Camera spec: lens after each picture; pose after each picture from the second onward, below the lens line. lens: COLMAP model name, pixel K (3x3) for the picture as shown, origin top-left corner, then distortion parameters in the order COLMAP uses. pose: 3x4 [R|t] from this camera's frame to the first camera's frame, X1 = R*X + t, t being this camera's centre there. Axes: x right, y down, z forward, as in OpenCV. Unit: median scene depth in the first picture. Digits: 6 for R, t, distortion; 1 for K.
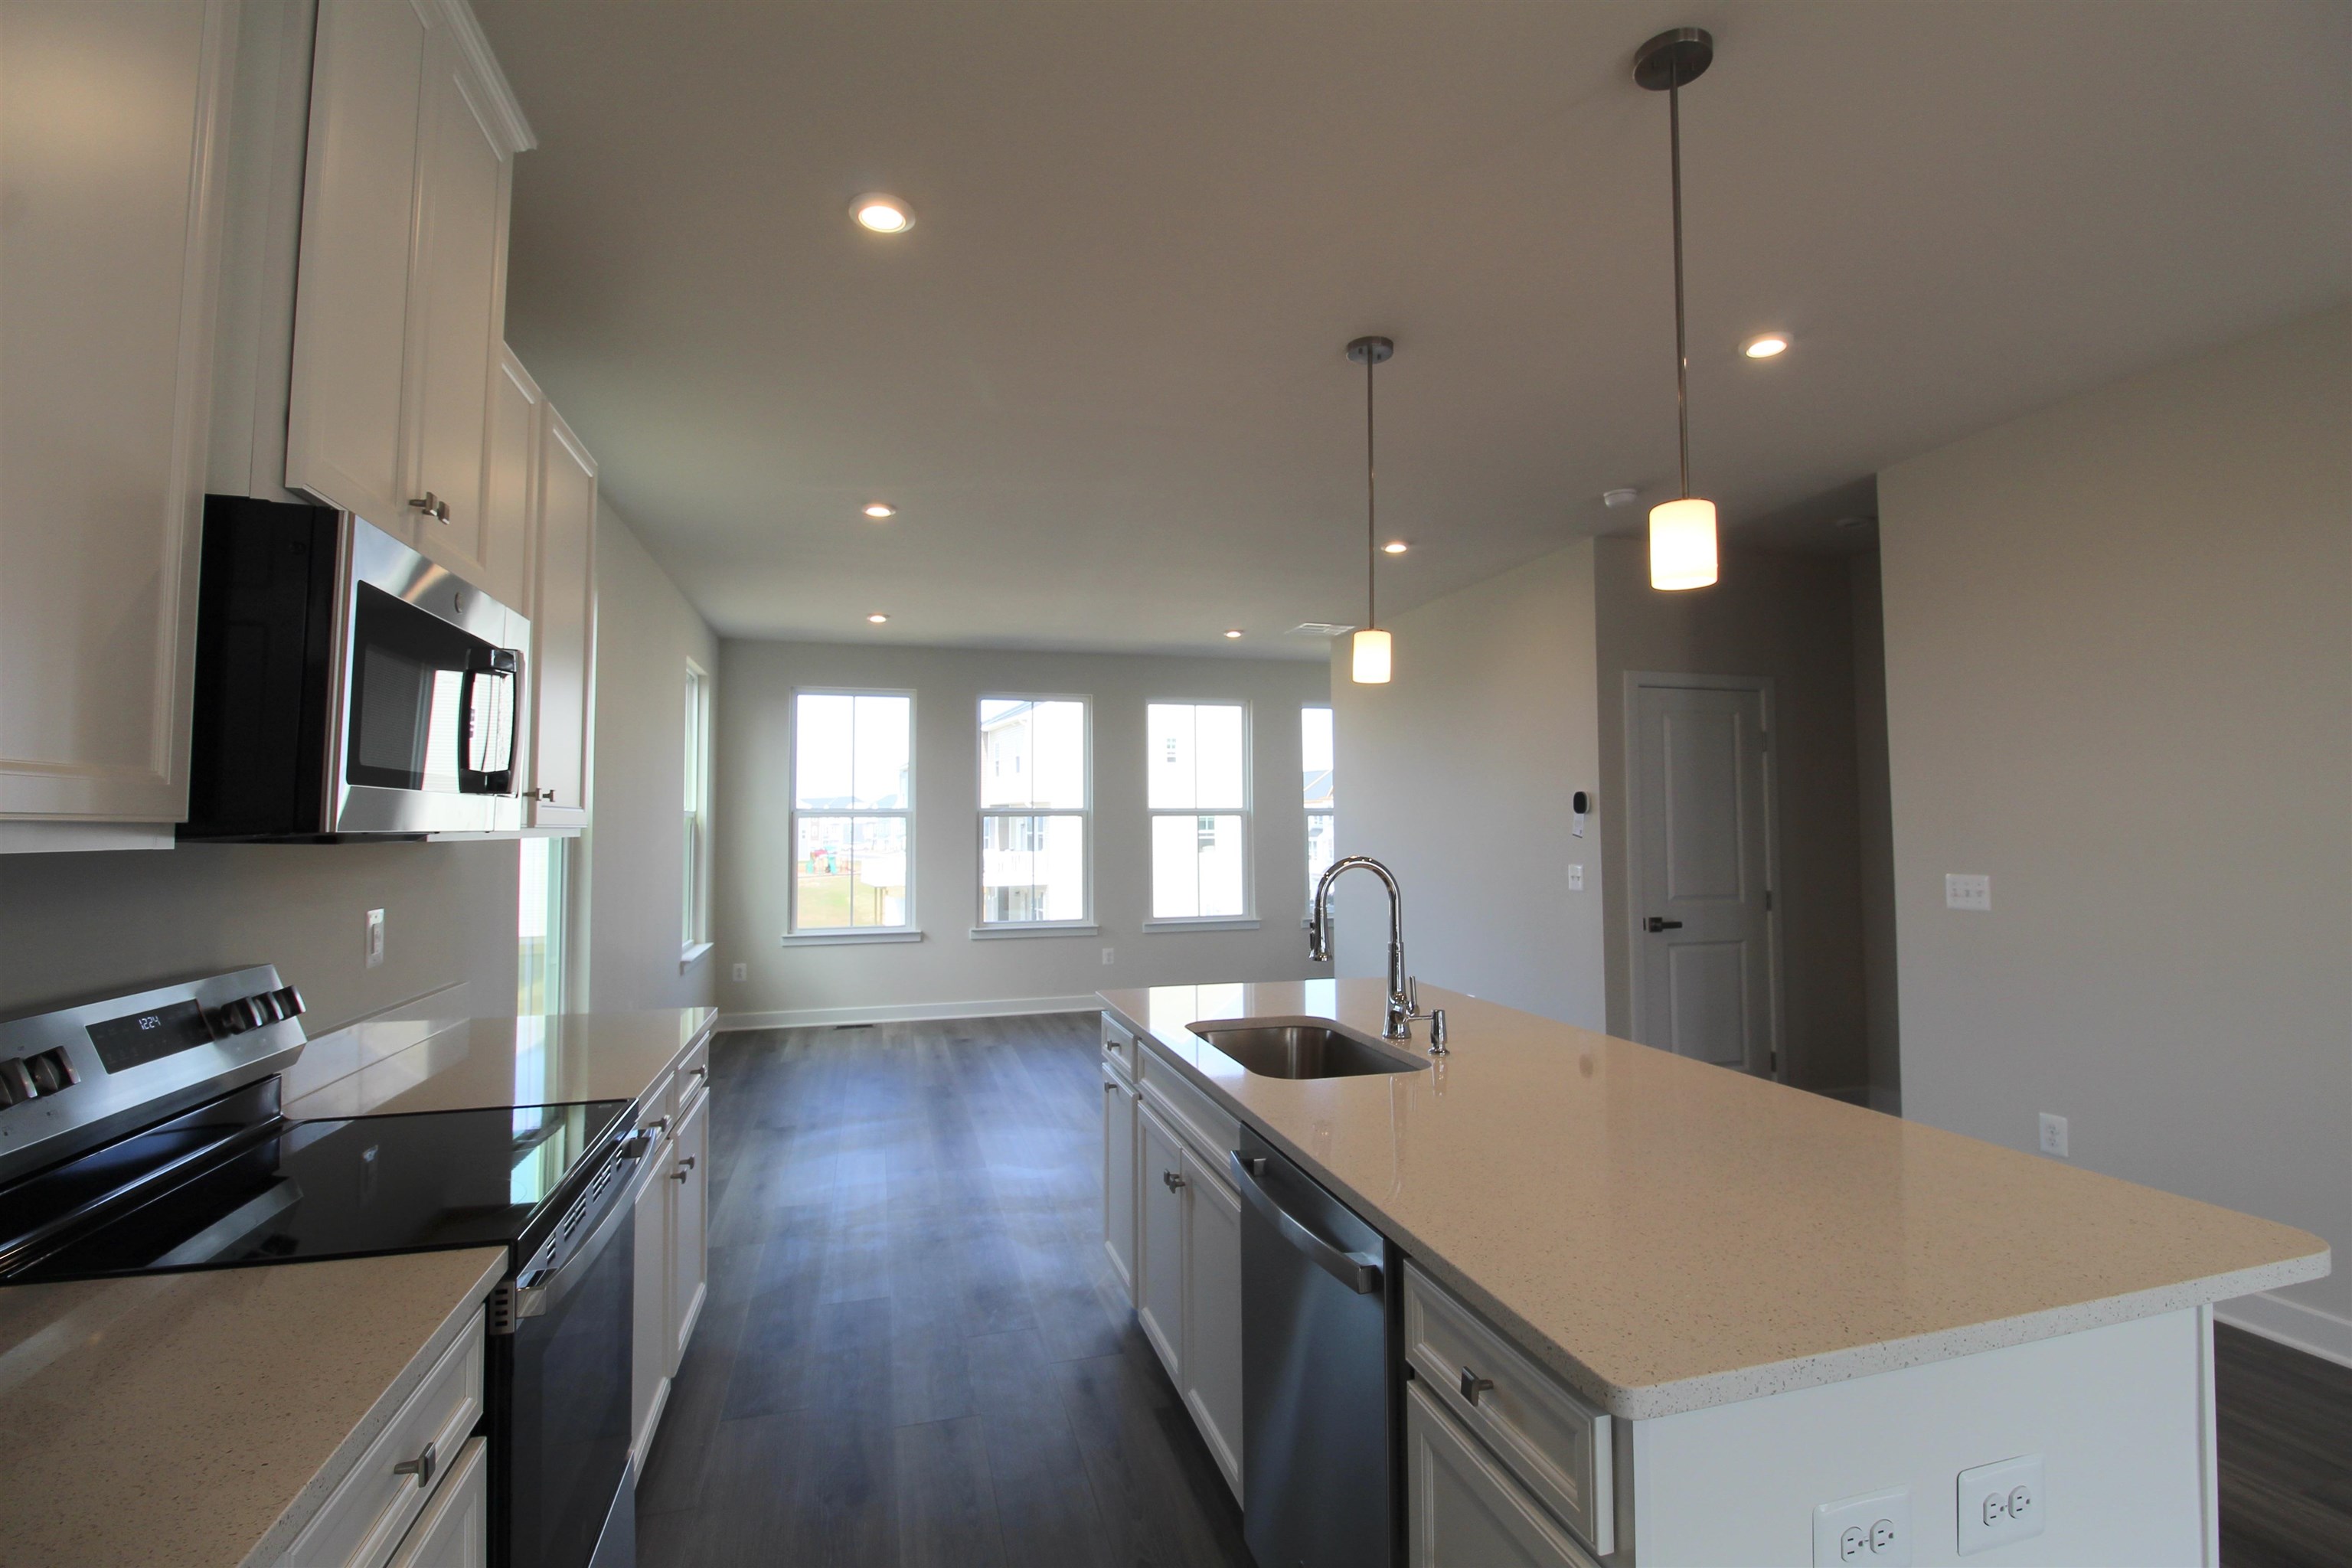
lens RADIAL K [[1083.1, 0, 1204.3], [0, 1083.1, 777.6], [0, 0, 1]] dist [-0.017211, -0.005319]
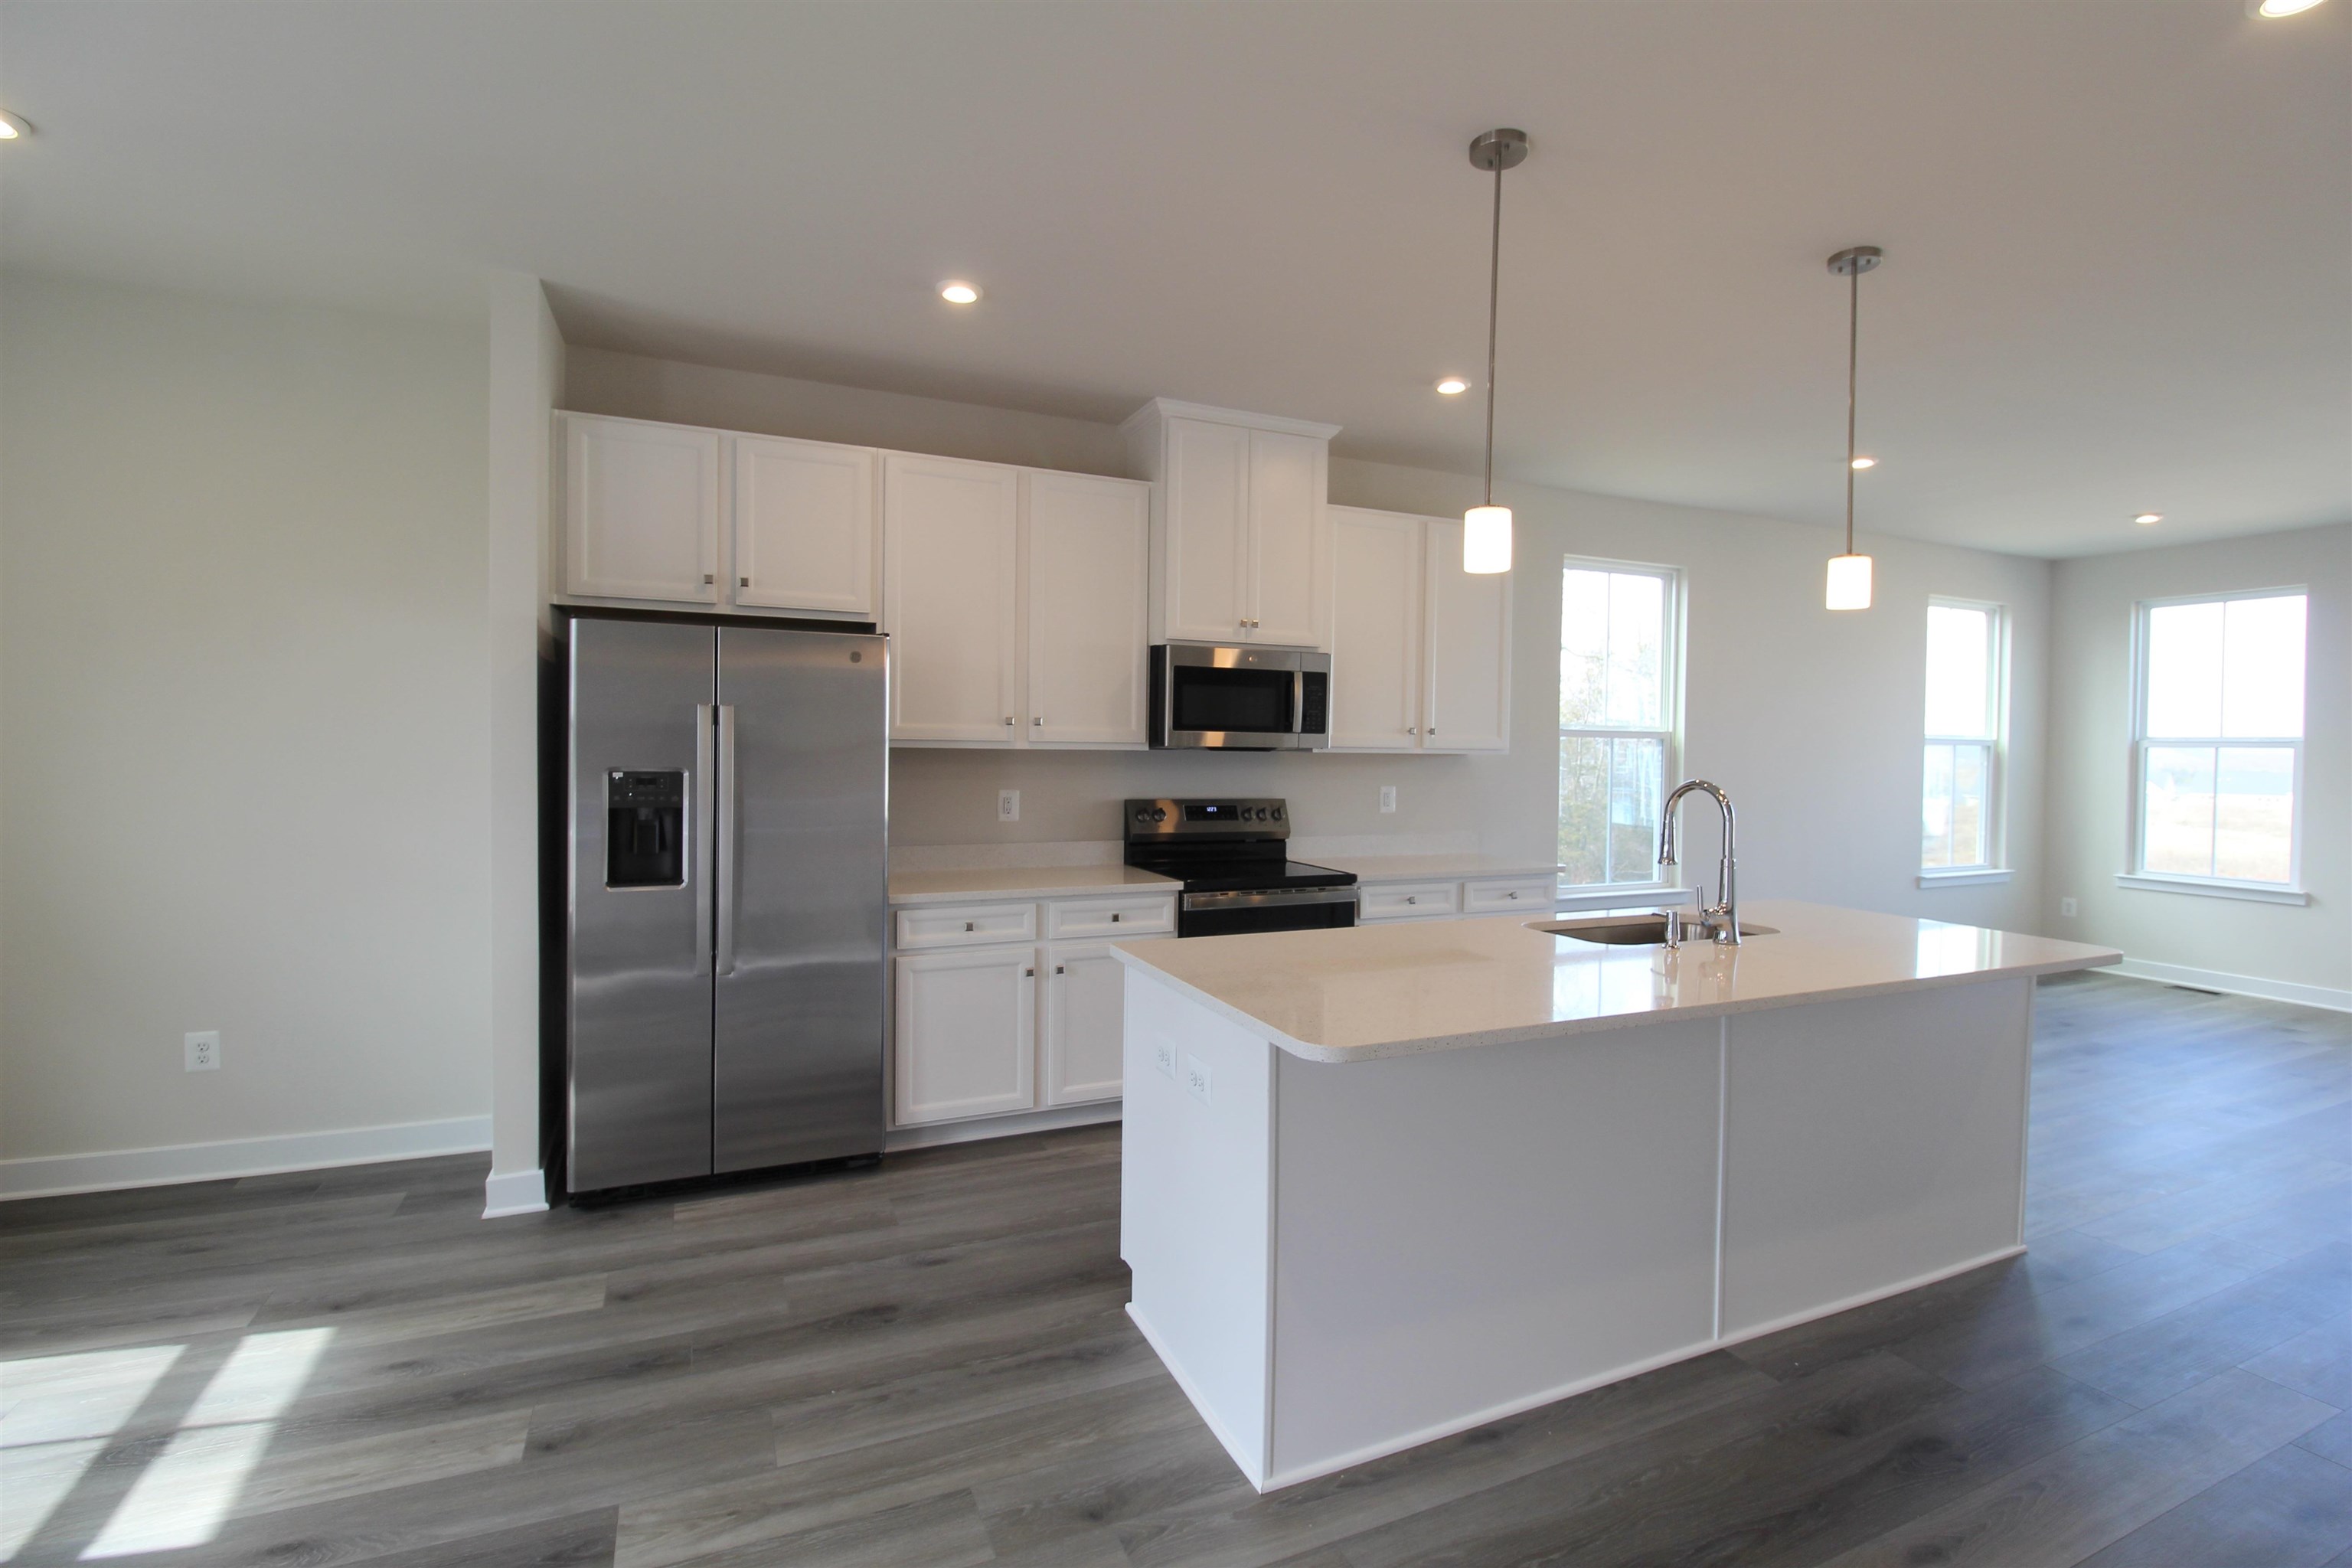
lens RADIAL K [[1083.1, 0, 1189.3], [0, 1083.1, 767.2], [0, 0, 1]] dist [-0.017211, -0.005319]
pose [[0.119417, 0.027529, -0.992463, 0.408080], [0.030004, 0.999059, 0.031322, 0.002507], [0.992391, -0.033519, 0.118478, 0.111669]]
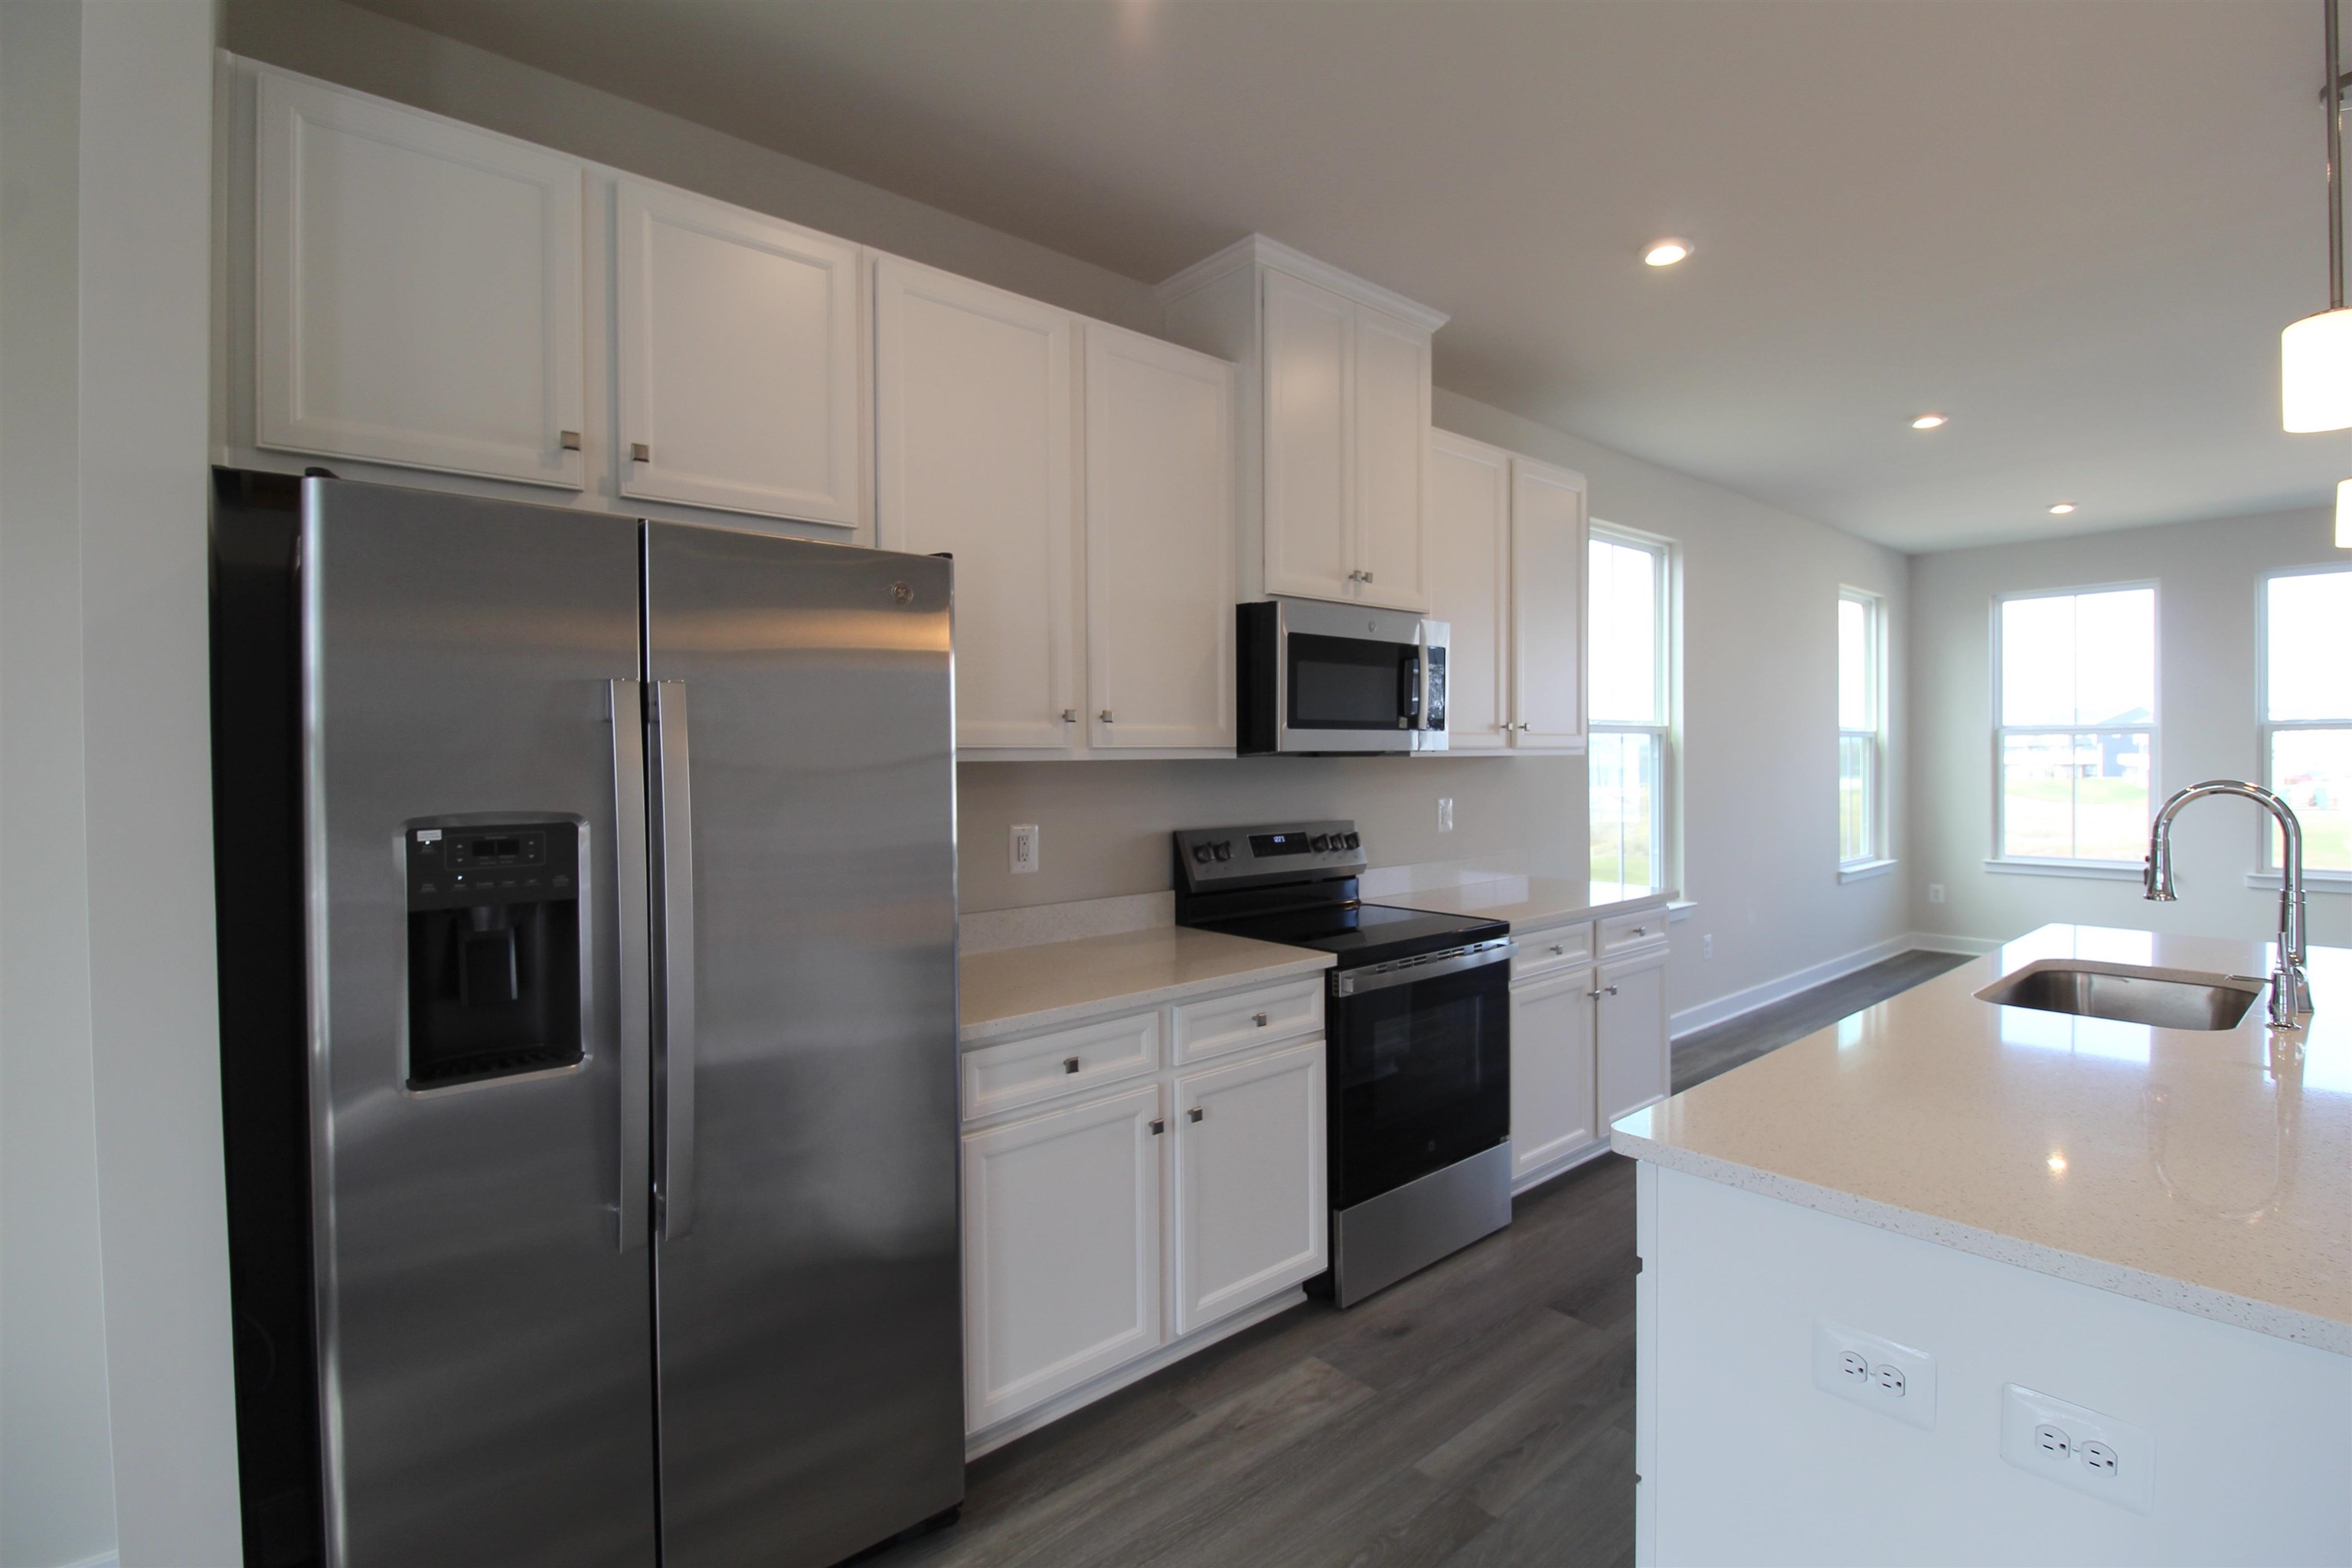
lens RADIAL K [[1083.1, 0, 1180.3], [0, 1083.1, 763.4], [0, 0, 1]] dist [-0.017211, -0.005319]
pose [[0.396526, 0.009983, -0.917969, 0.188458], [0.046418, 0.998444, 0.030909, -0.000190], [0.916849, -0.054866, 0.395446, -0.012121]]
